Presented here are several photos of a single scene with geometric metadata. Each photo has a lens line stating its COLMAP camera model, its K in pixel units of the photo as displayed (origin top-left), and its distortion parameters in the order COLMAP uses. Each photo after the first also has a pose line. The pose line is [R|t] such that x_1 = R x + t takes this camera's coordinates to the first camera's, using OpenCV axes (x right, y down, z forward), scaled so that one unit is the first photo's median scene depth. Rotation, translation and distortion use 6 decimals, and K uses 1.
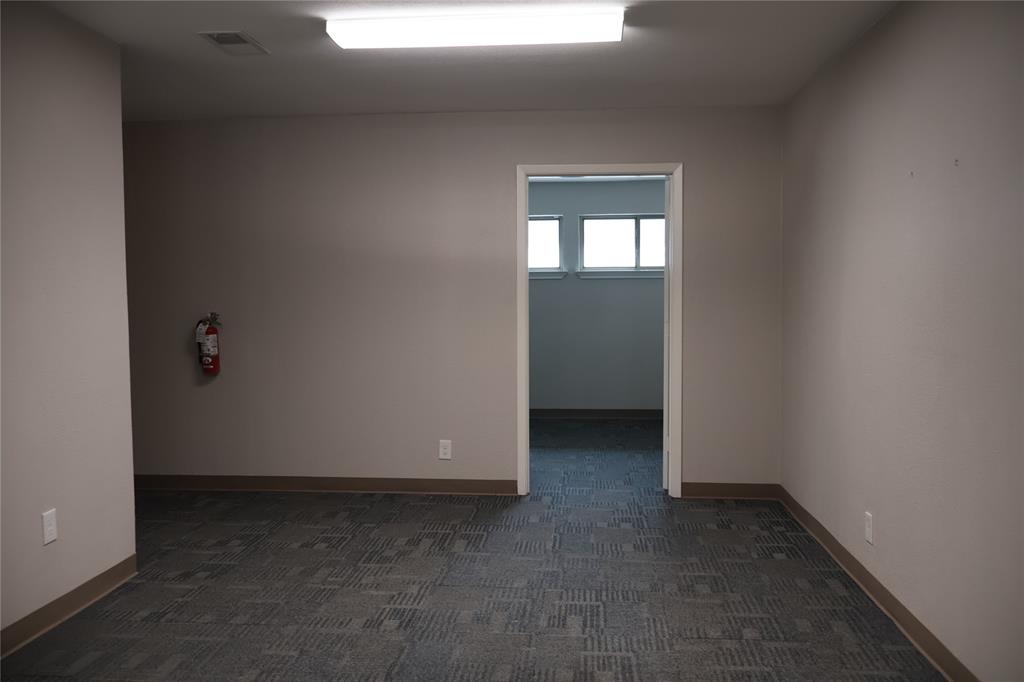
lens RADIAL K [[851.6, 0, 510.3], [0, 851.6, 339.1], [0, 0, 1]] dist [-0.000305, 0.010937]
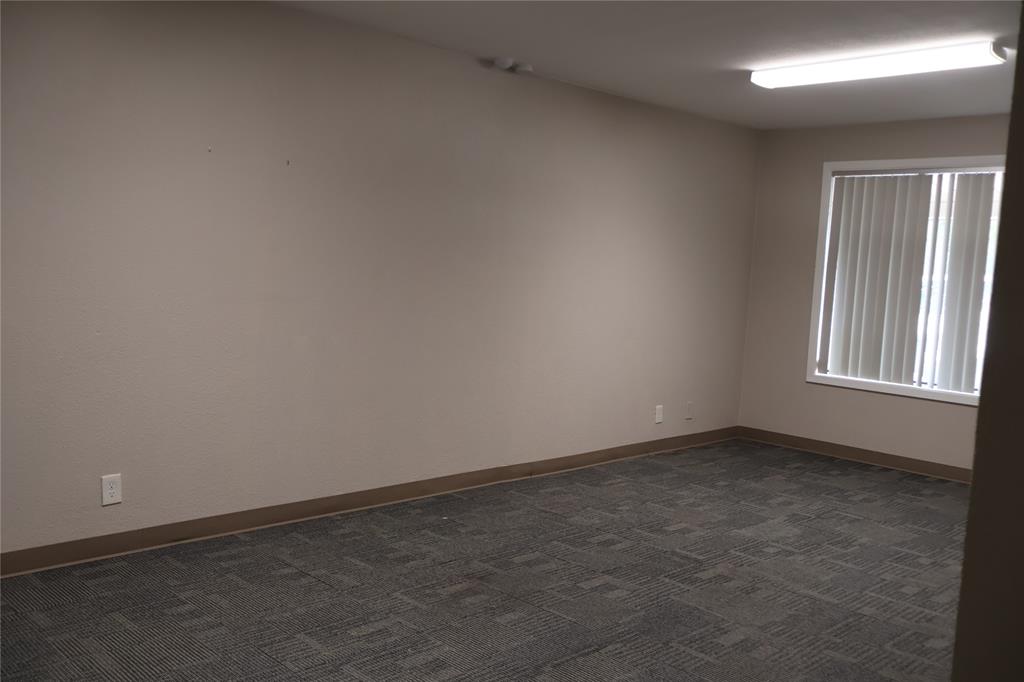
lens RADIAL K [[911.6, 0, 512.0], [0, 911.6, 341.0], [0, 0, 1]] dist [0.001665, 0.000601]
pose [[-0.760657, -0.086980, 0.643301, -0.631743], [-0.004631, 0.991685, 0.128609, -0.089104], [-0.649138, 0.094848, -0.754734, 1.608500]]
